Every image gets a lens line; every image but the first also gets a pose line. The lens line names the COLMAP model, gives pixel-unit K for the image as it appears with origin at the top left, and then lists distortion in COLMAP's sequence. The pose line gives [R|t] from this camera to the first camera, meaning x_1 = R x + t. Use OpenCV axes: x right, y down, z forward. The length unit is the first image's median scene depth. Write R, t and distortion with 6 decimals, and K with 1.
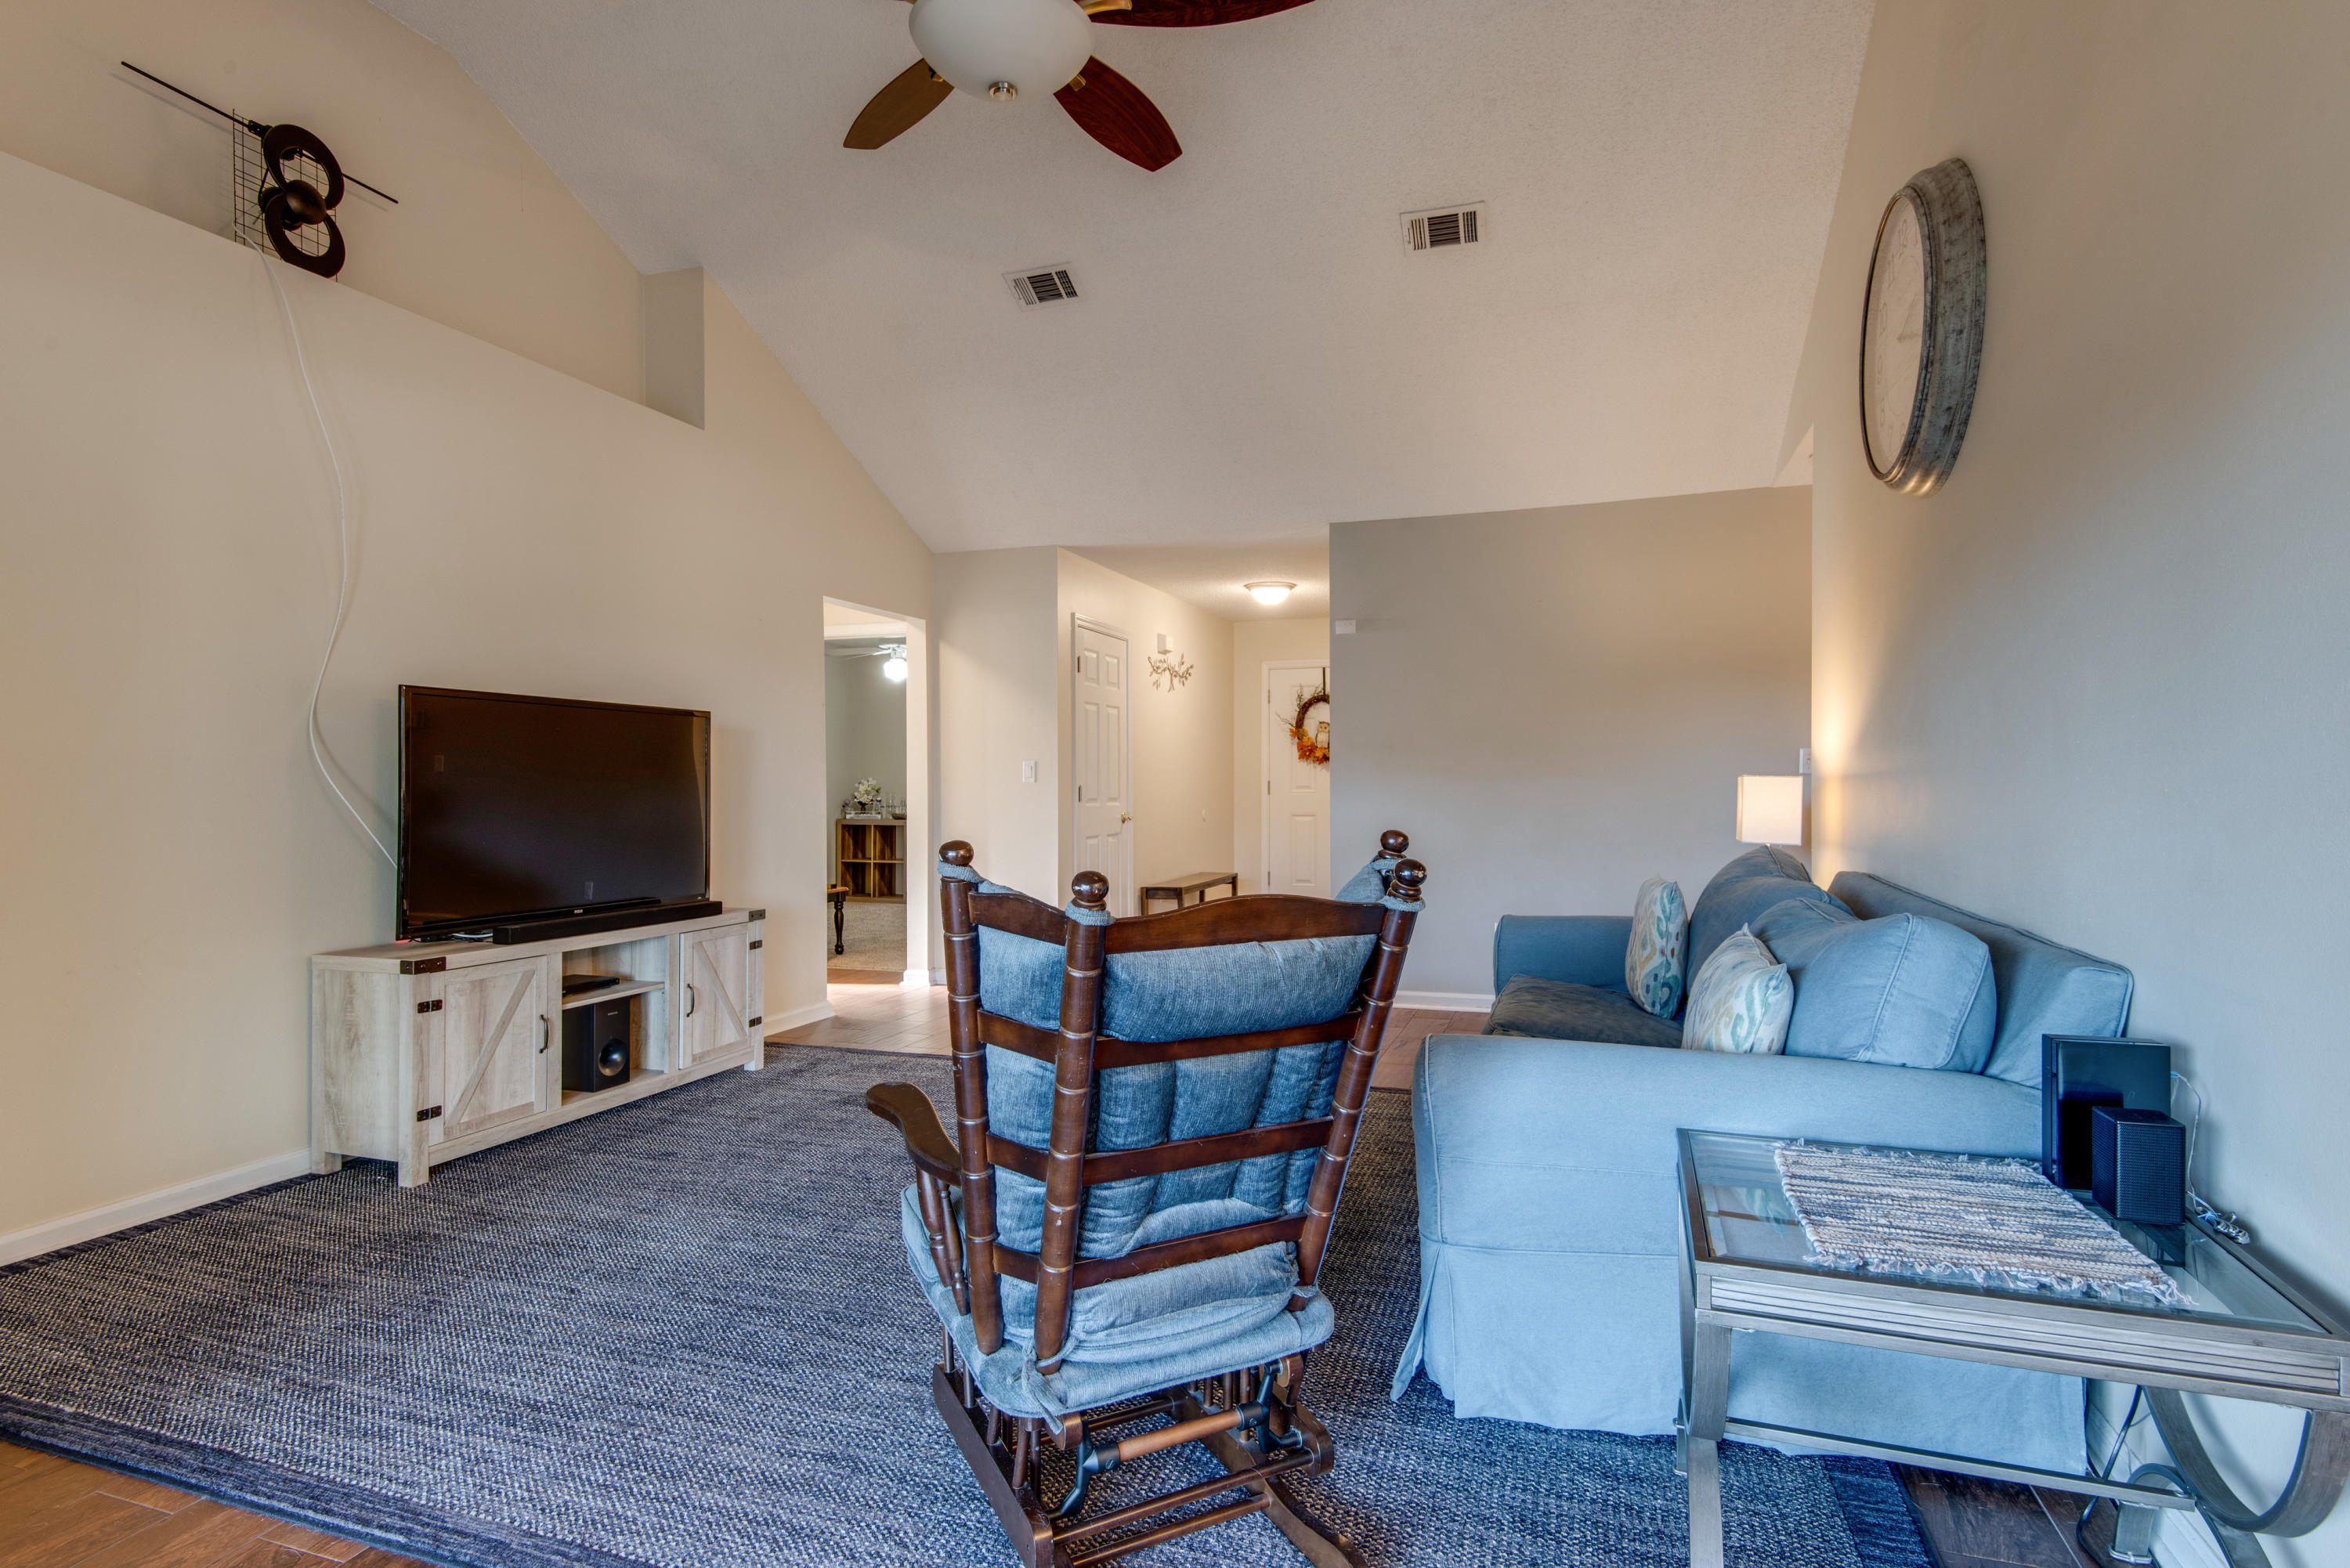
lens RADIAL K [[1156.7, 0, 1143.8], [0, 1156.7, 722.5], [0, 0, 1]] dist [0.003143, -0.009086]
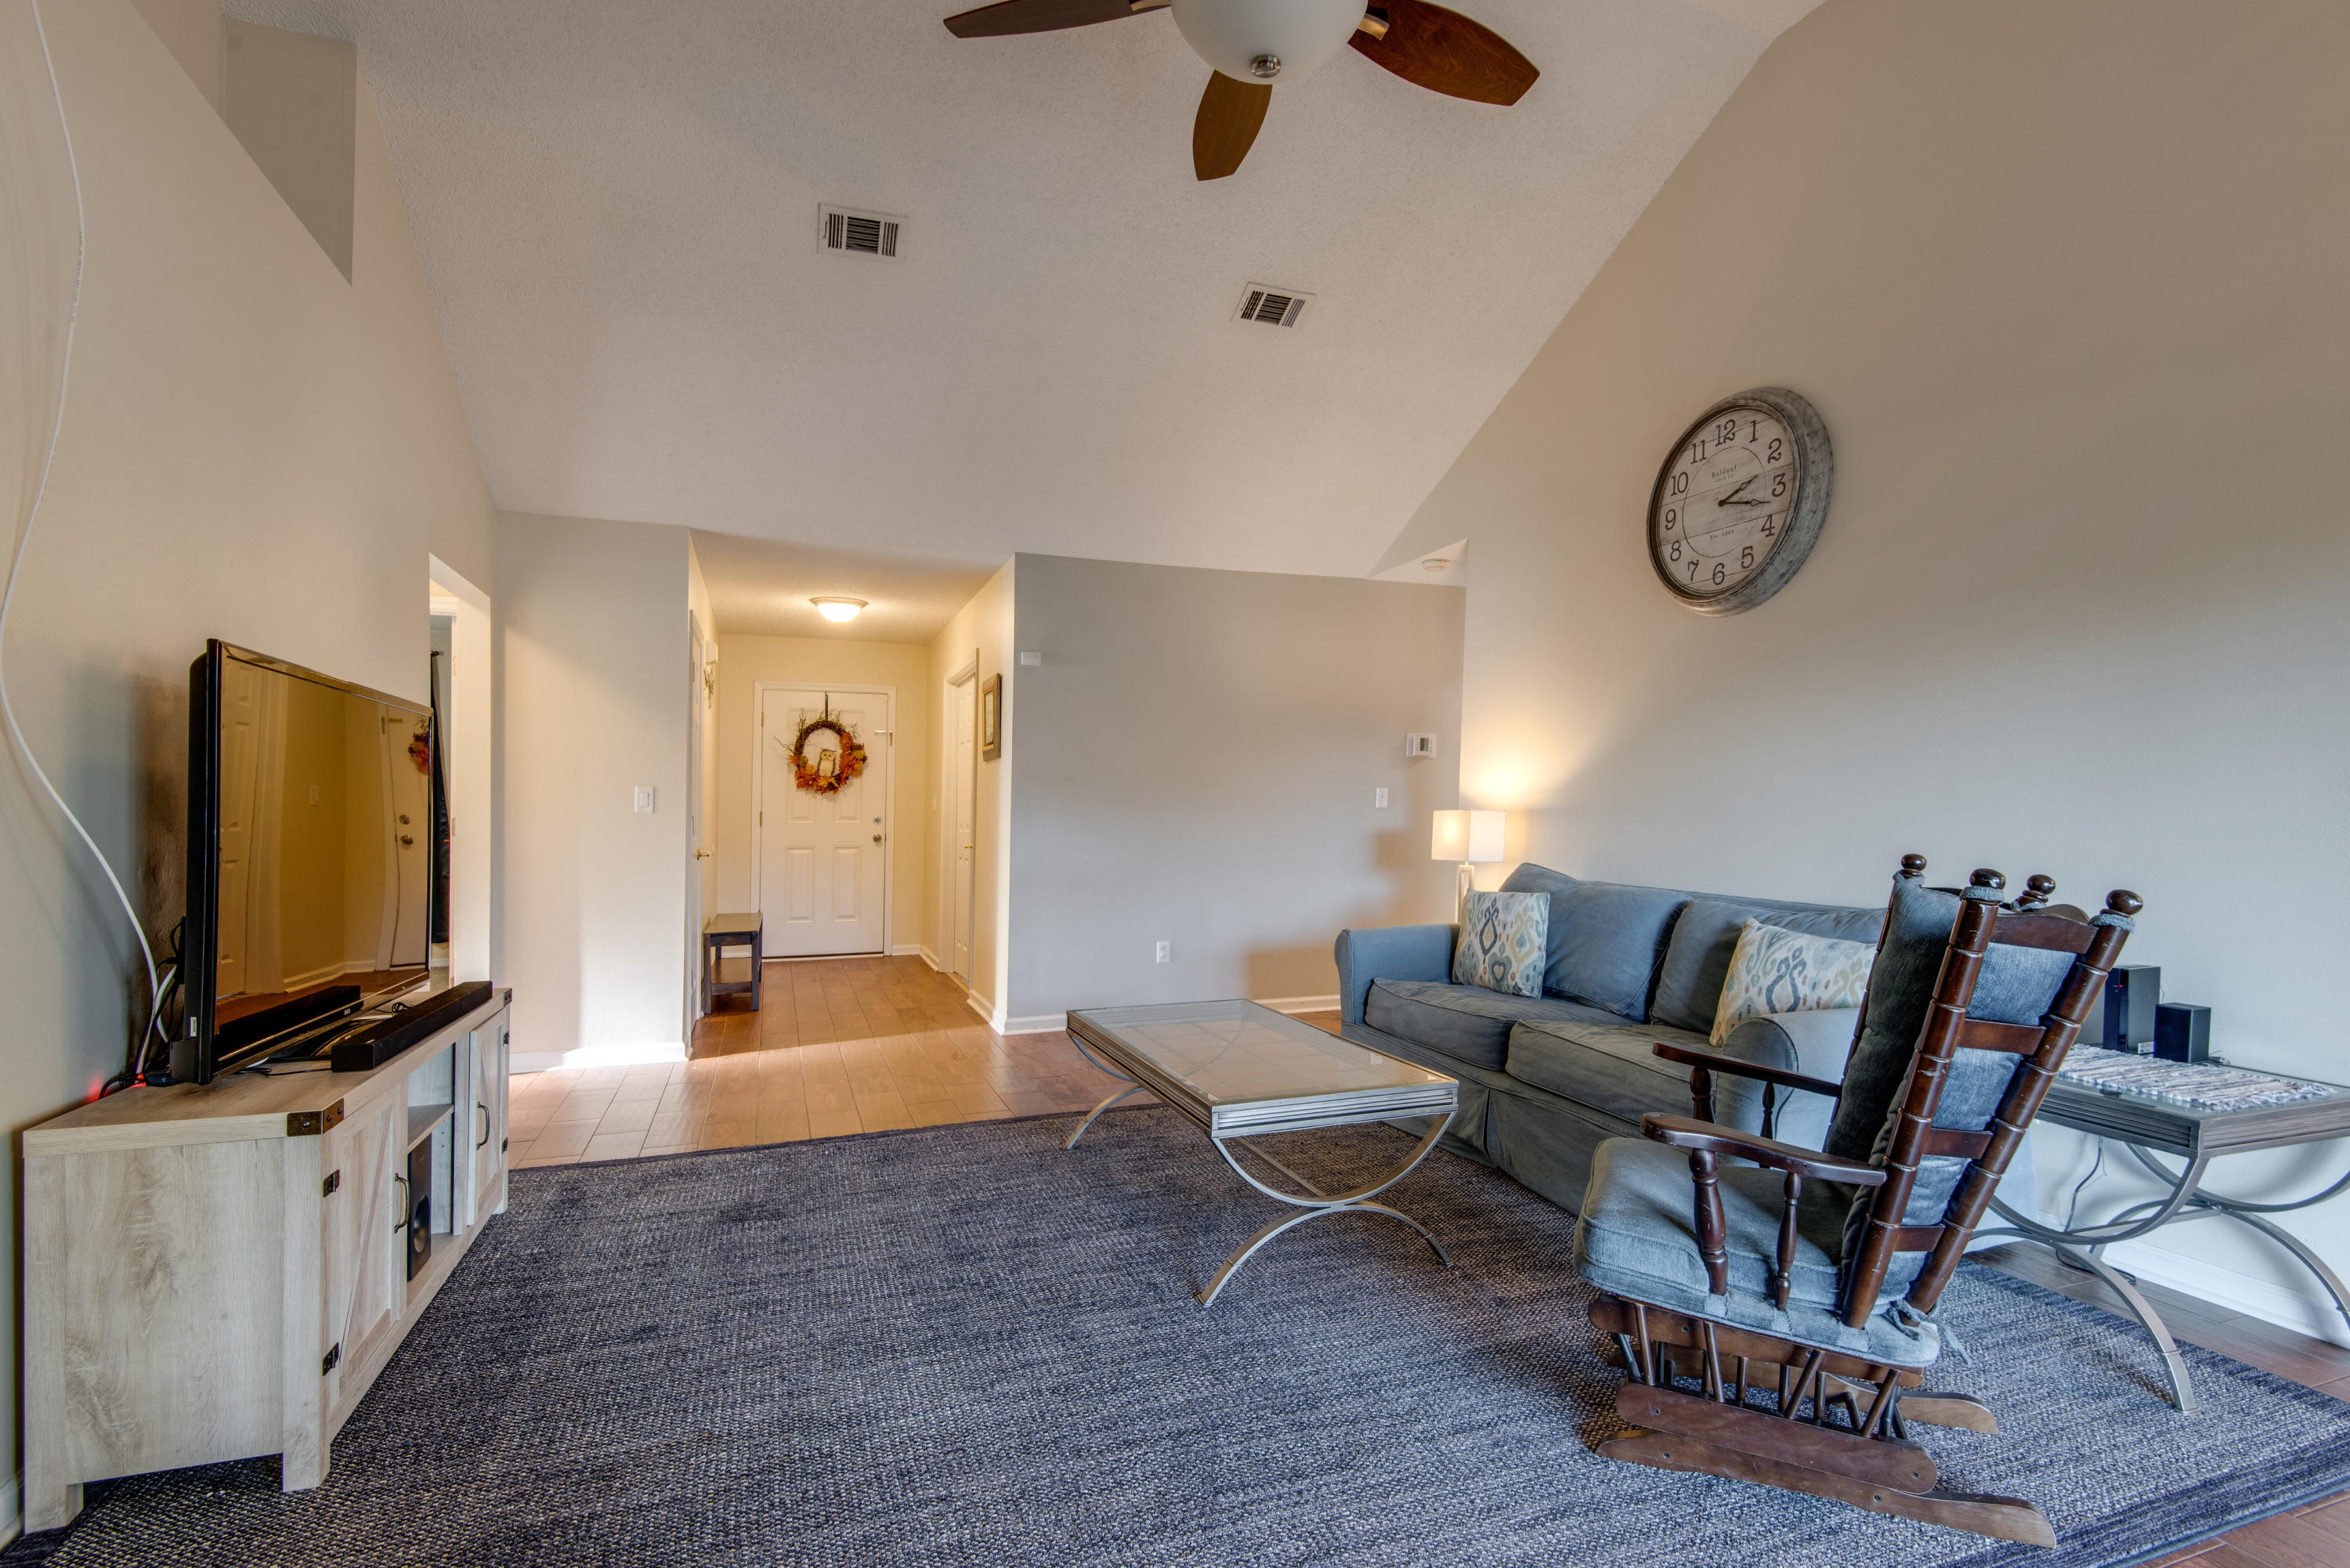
lens RADIAL K [[1156.7, 0, 1180.4], [0, 1156.7, 772.3], [0, 0, 1]] dist [0.003143, -0.009086]
pose [[0.780515, 0.024336, 0.624663, -0.559937], [-0.034503, 0.999396, 0.004175, 0.012066], [-0.624184, -0.024811, 0.780883, 0.222679]]
